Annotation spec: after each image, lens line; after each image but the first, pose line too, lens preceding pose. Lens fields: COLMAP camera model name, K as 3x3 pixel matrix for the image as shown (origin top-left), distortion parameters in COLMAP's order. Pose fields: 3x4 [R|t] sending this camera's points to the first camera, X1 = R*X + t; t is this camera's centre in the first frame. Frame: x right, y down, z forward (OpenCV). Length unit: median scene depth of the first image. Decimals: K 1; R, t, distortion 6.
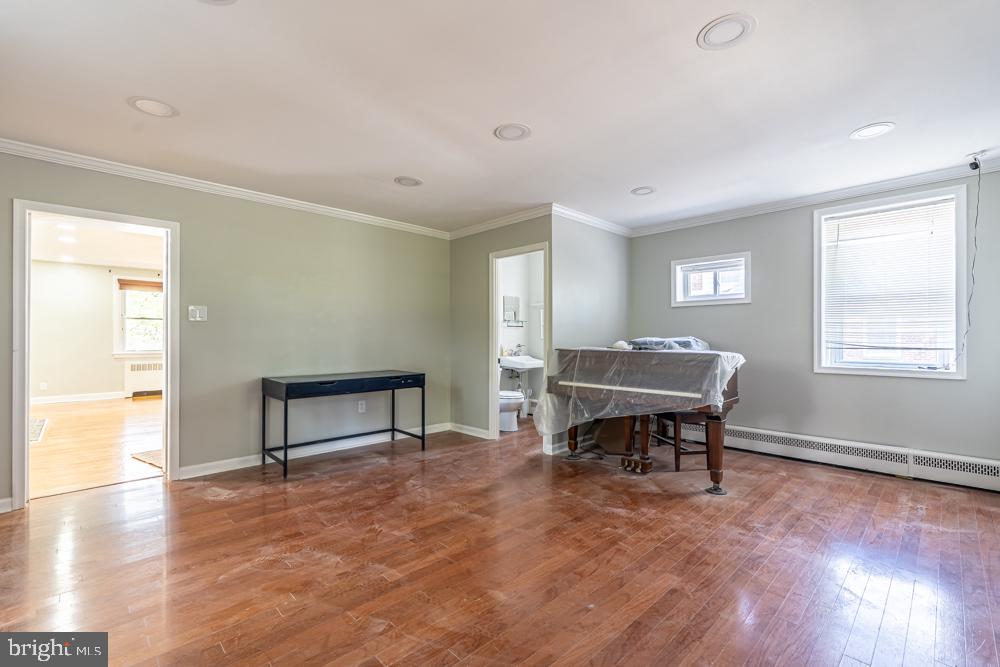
lens RADIAL K [[437.9, 0, 500.0], [0, 437.9, 333.5], [0, 0, 1]] dist [-0.000714, -0.000109]
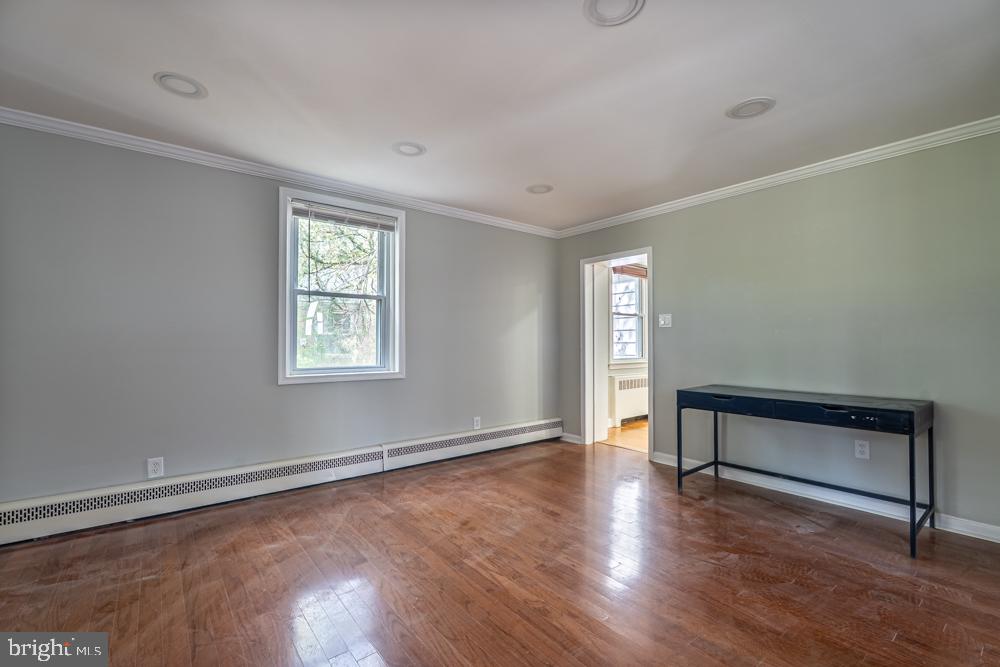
lens RADIAL K [[437.9, 0, 500.0], [0, 437.9, 333.5], [0, 0, 1]] dist [-0.000714, -0.000109]
pose [[-0.093291, -0.019867, -0.995441, 0.708000], [0.006185, 0.999770, -0.020533, 0.011462], [0.995620, -0.008073, -0.093146, 0.990086]]
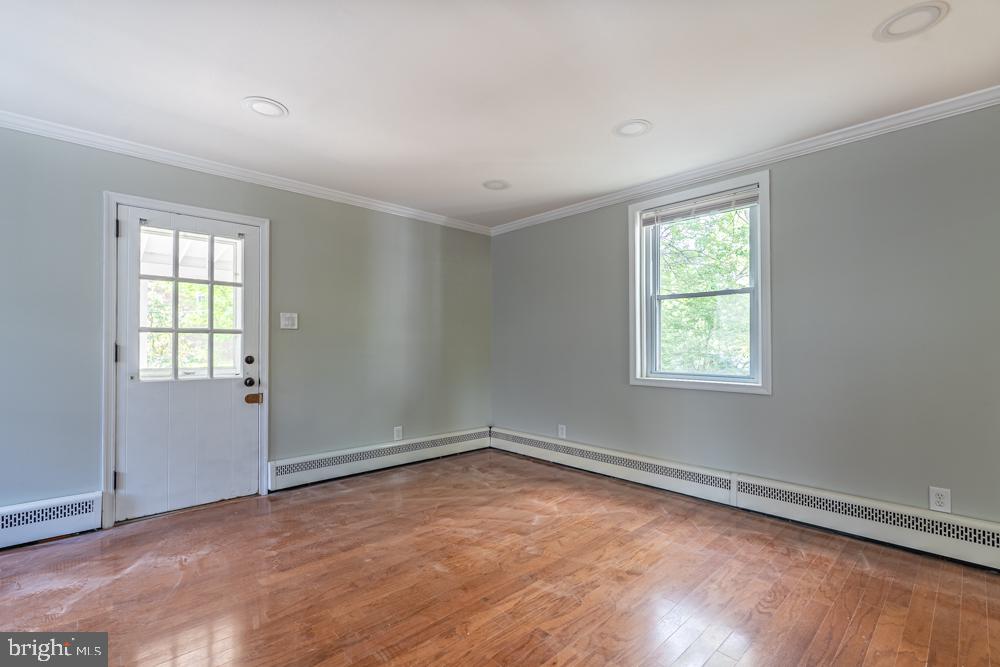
lens RADIAL K [[449.2, 0, 505.7], [0, 449.2, 339.7], [0, 0, 1]] dist [-0.001603, -0.000135]
pose [[-0.999998, -0.001408, 0.001654, -0.137649], [-0.001438, 0.999828, -0.018499, 0.013871], [-0.001627, -0.018501, -0.999828, 1.710099]]
